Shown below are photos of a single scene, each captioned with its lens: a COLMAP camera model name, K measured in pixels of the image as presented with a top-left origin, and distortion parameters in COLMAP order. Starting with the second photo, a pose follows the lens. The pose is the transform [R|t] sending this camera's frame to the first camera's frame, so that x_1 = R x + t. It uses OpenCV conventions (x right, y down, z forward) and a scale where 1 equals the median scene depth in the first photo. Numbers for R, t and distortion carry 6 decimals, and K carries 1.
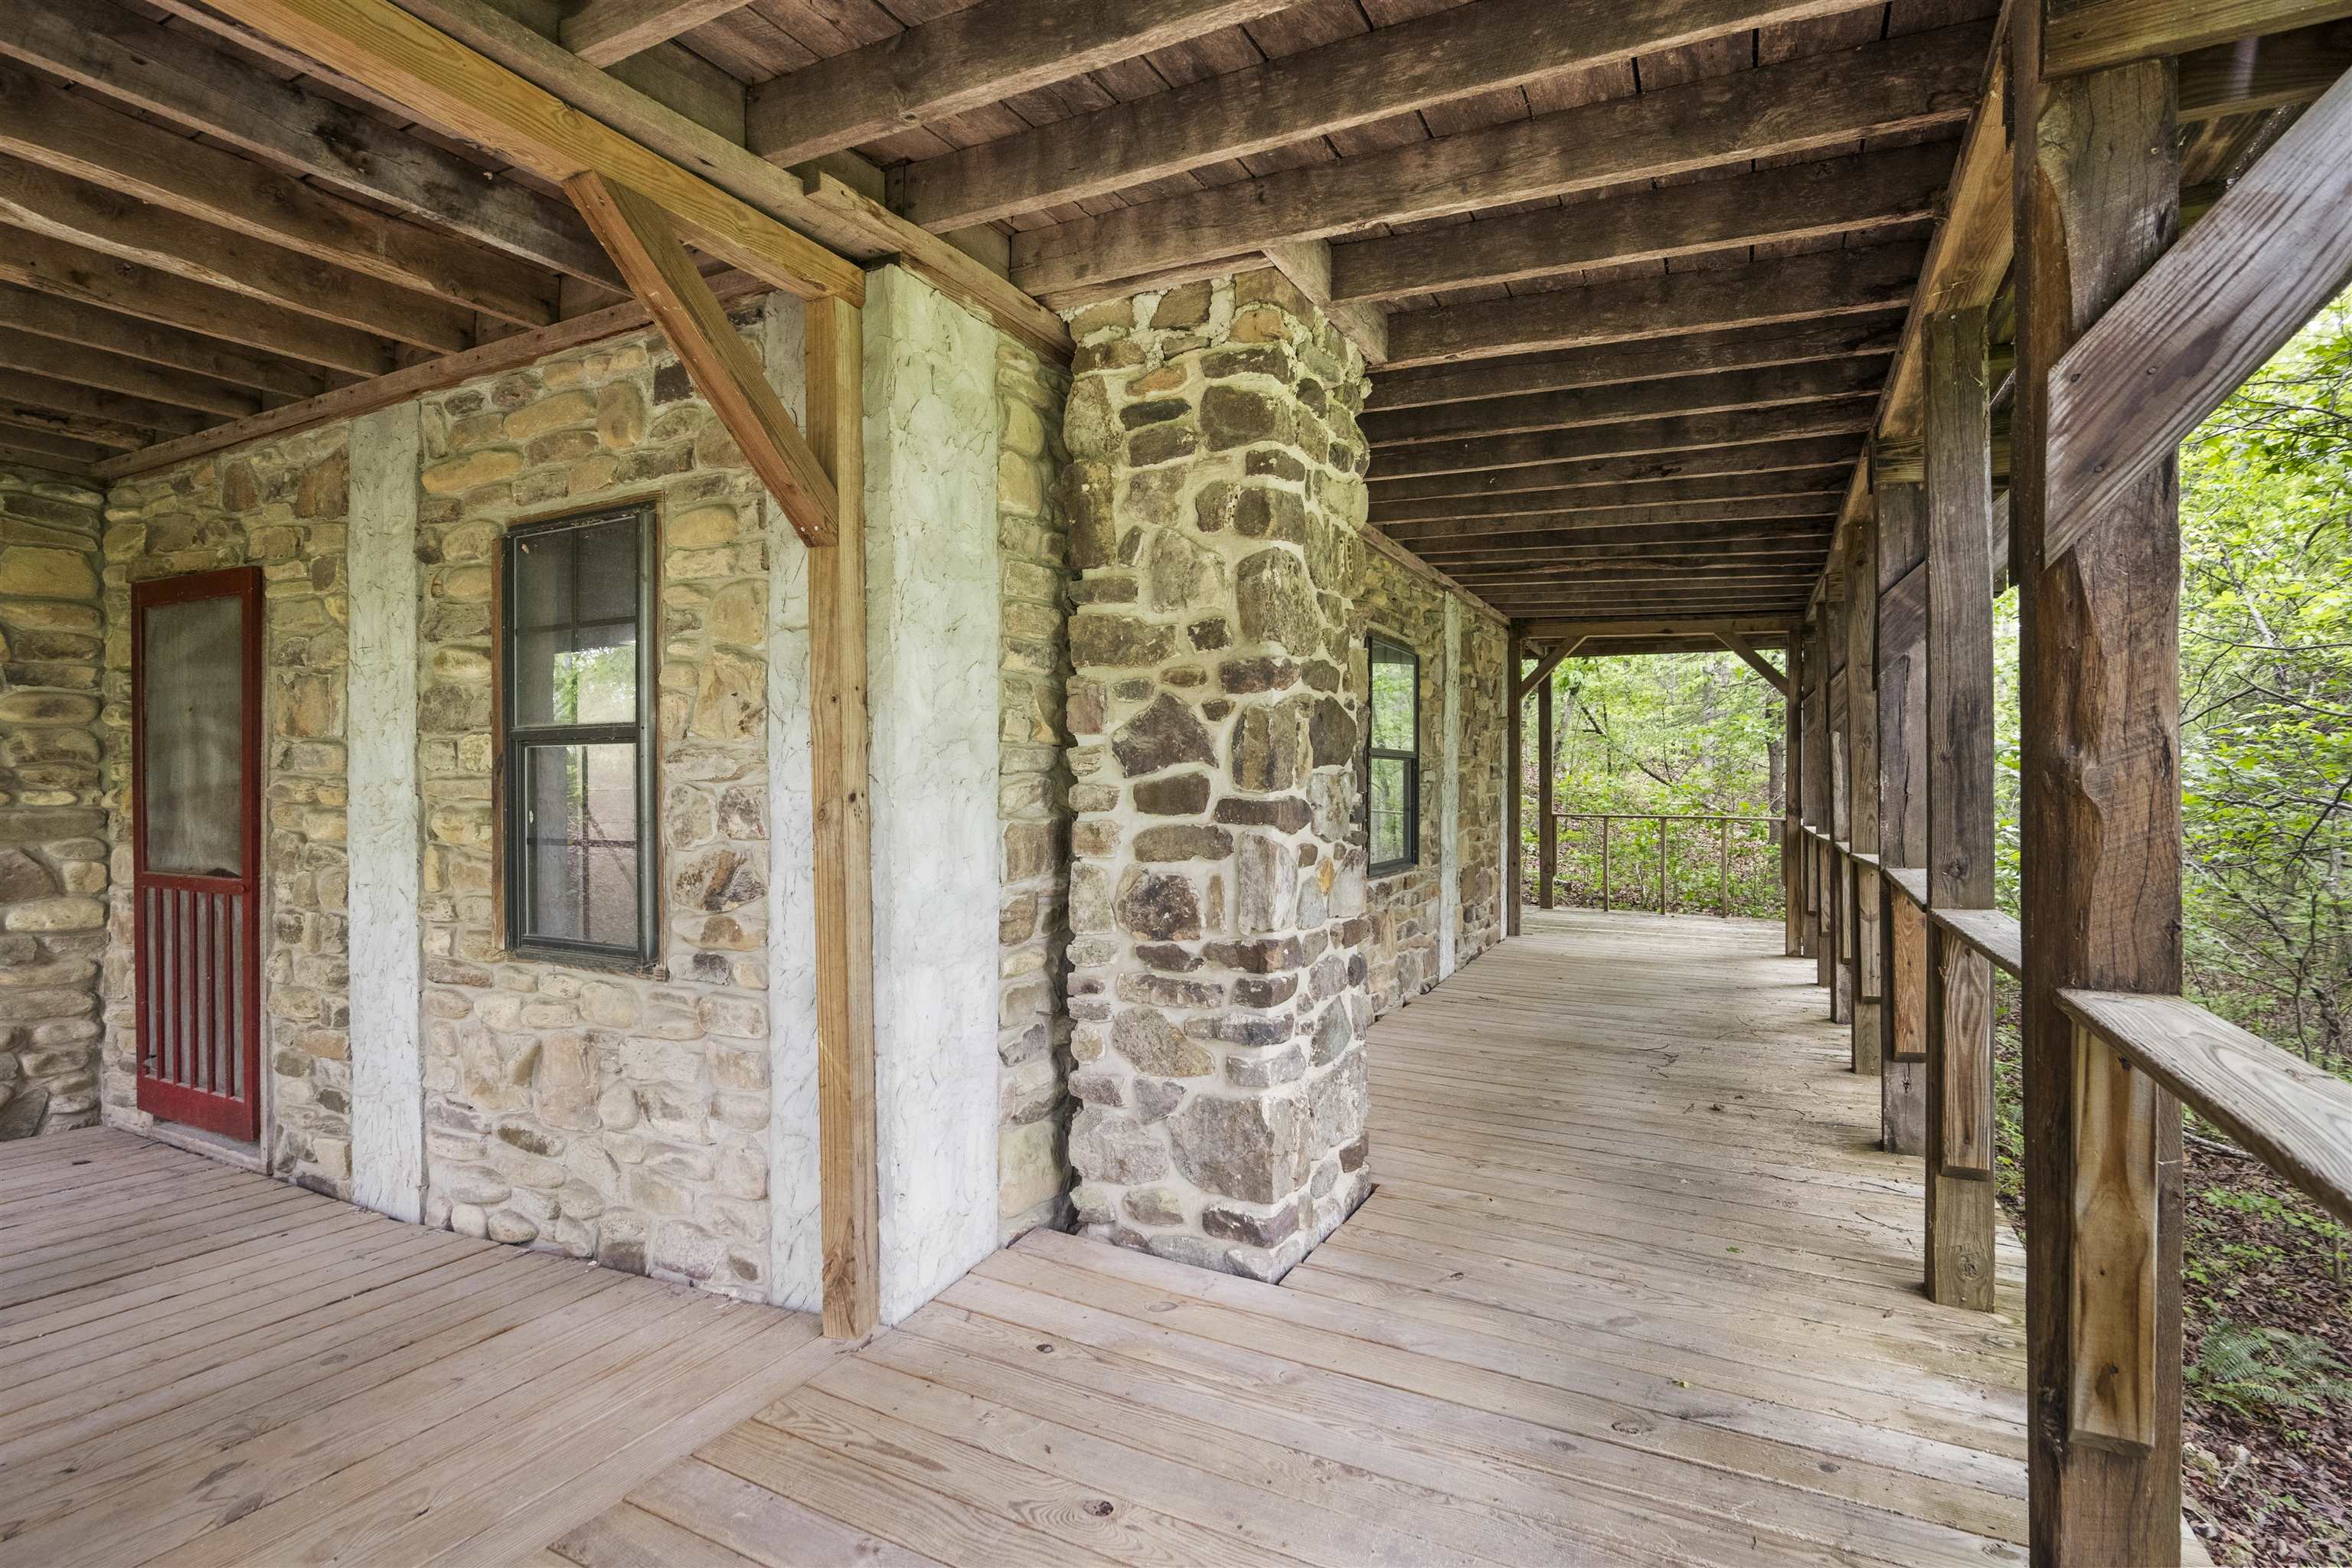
lens RADIAL K [[1116.8, 0, 1166.7], [0, 1116.8, 775.3], [0, 0, 1]] dist [-0.019708, 0.004083]
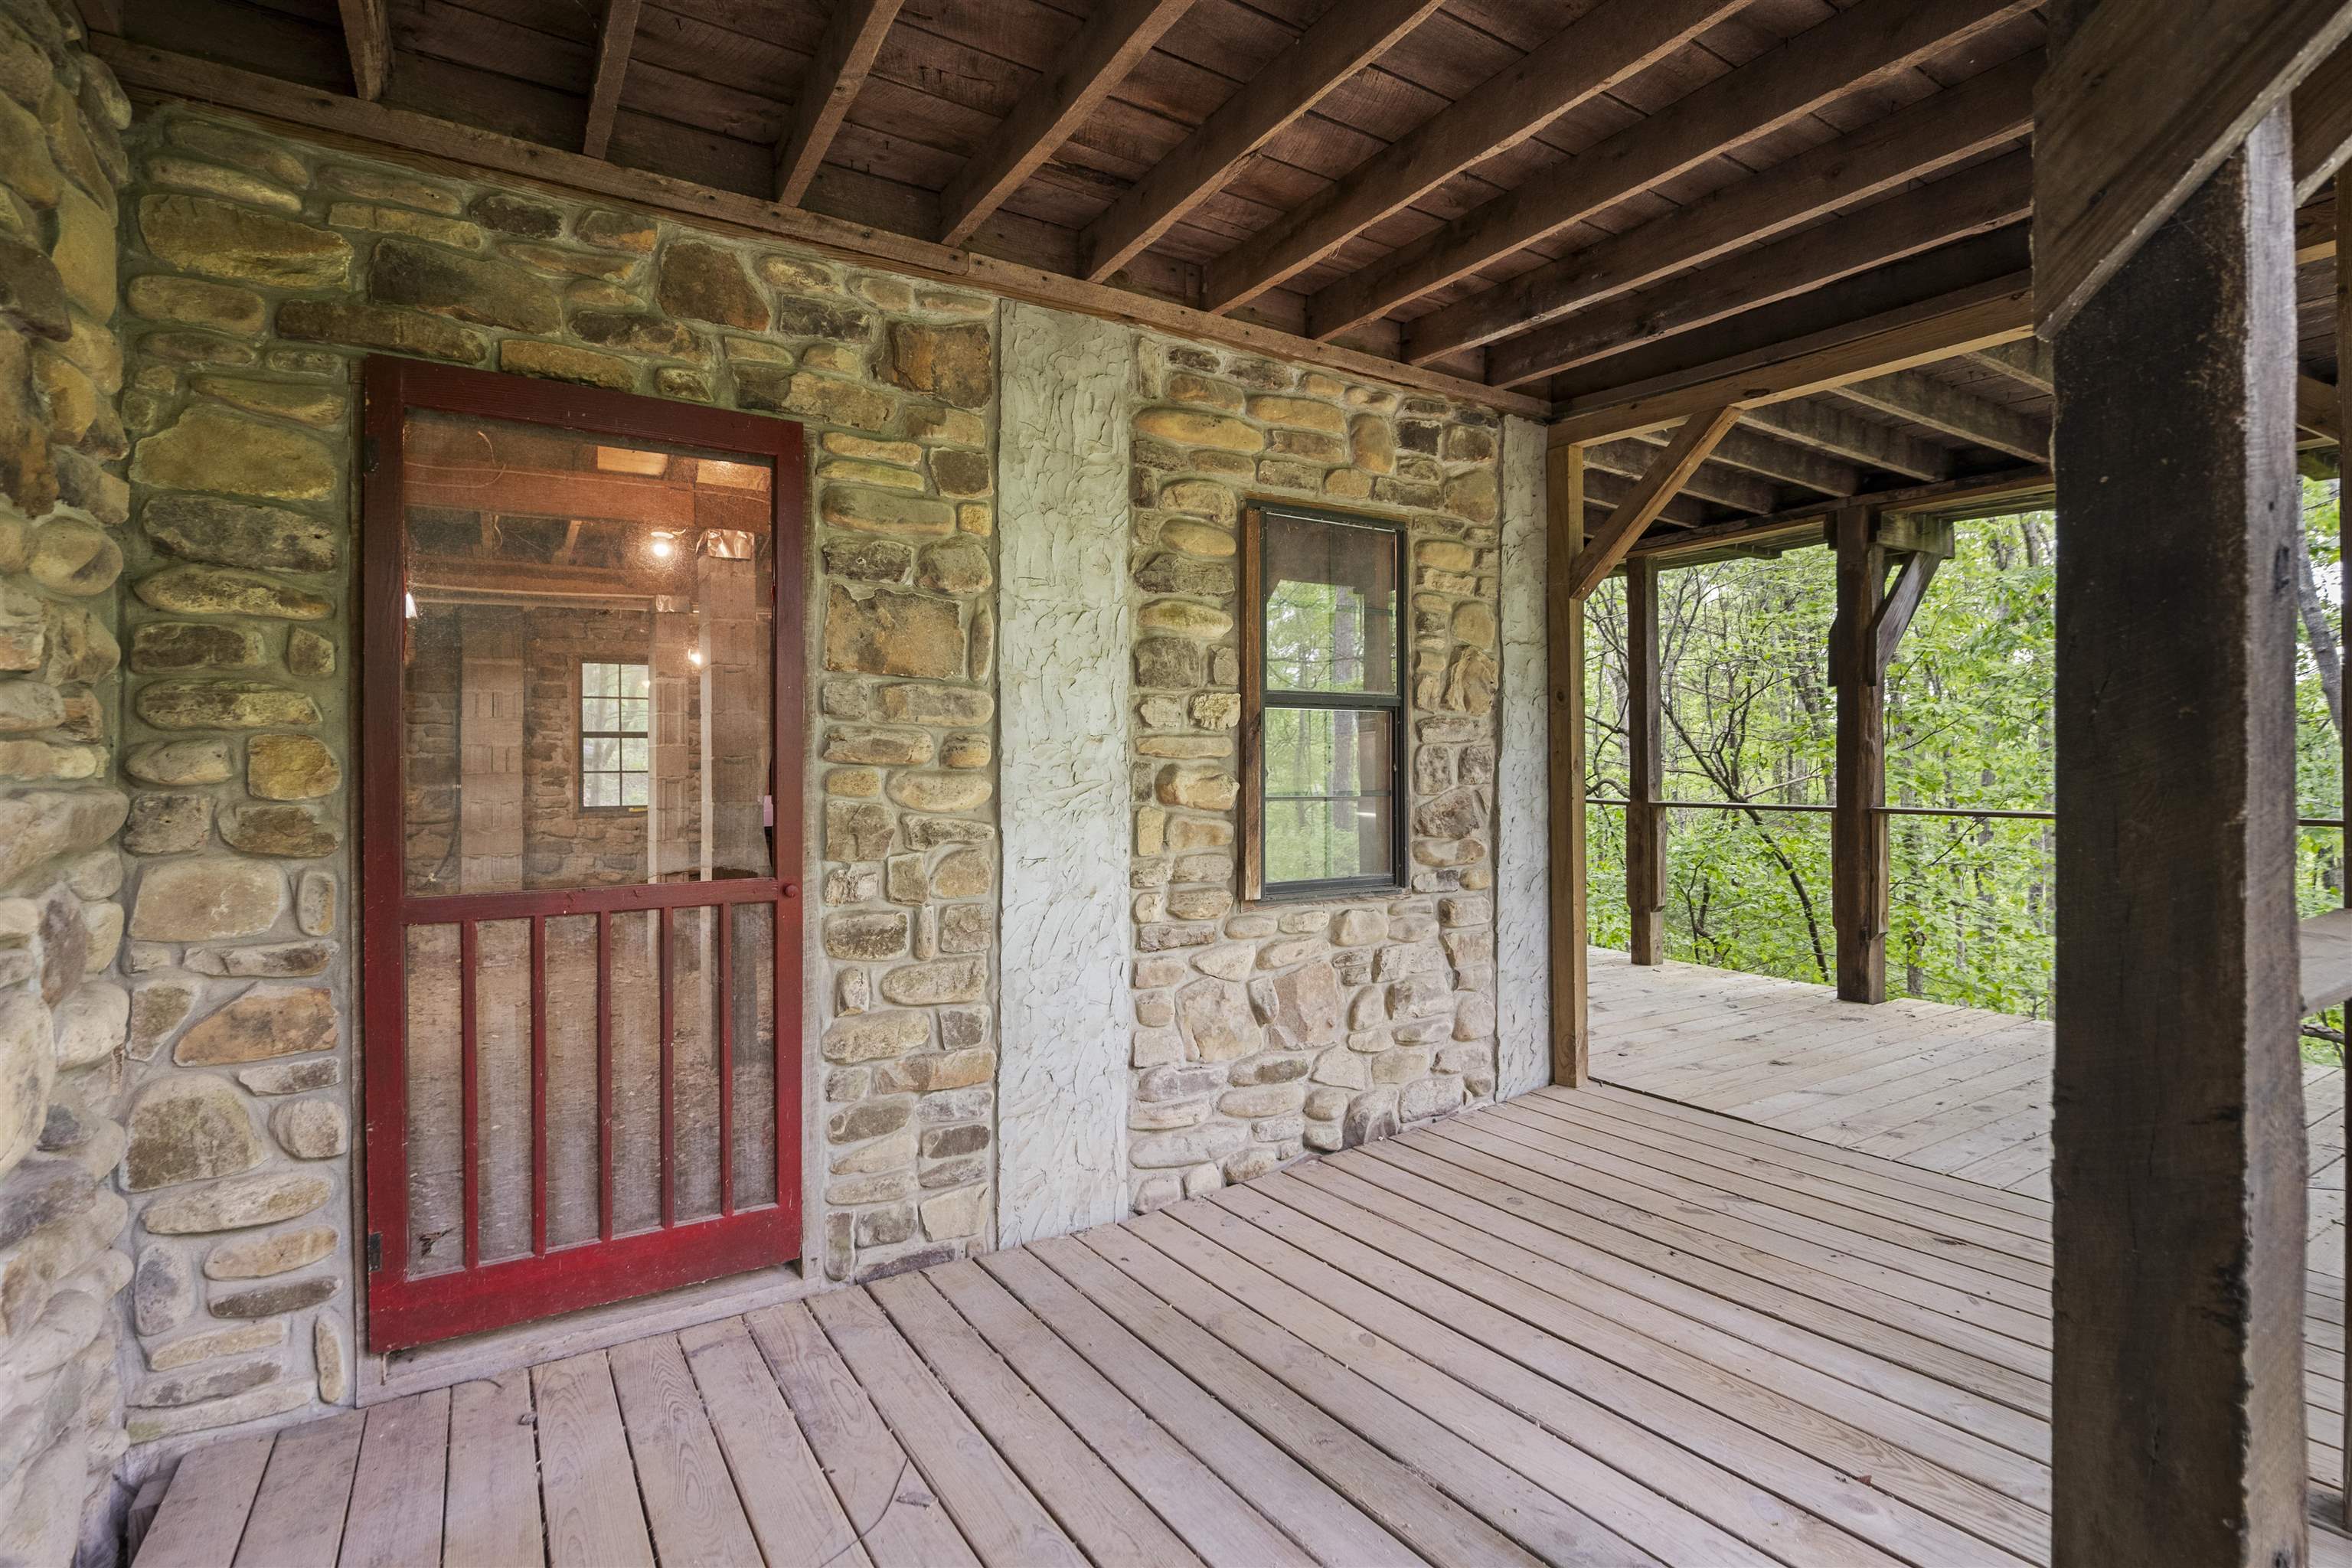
lens RADIAL K [[1116.8, 0, 1166.7], [0, 1116.8, 775.3], [0, 0, 1]] dist [-0.019708, 0.004083]
pose [[0.507319, 0.001411, 0.861757, -1.530968], [0.008893, 0.999937, -0.006873, 0.045620], [-0.861712, 0.011151, 0.507275, 0.524392]]
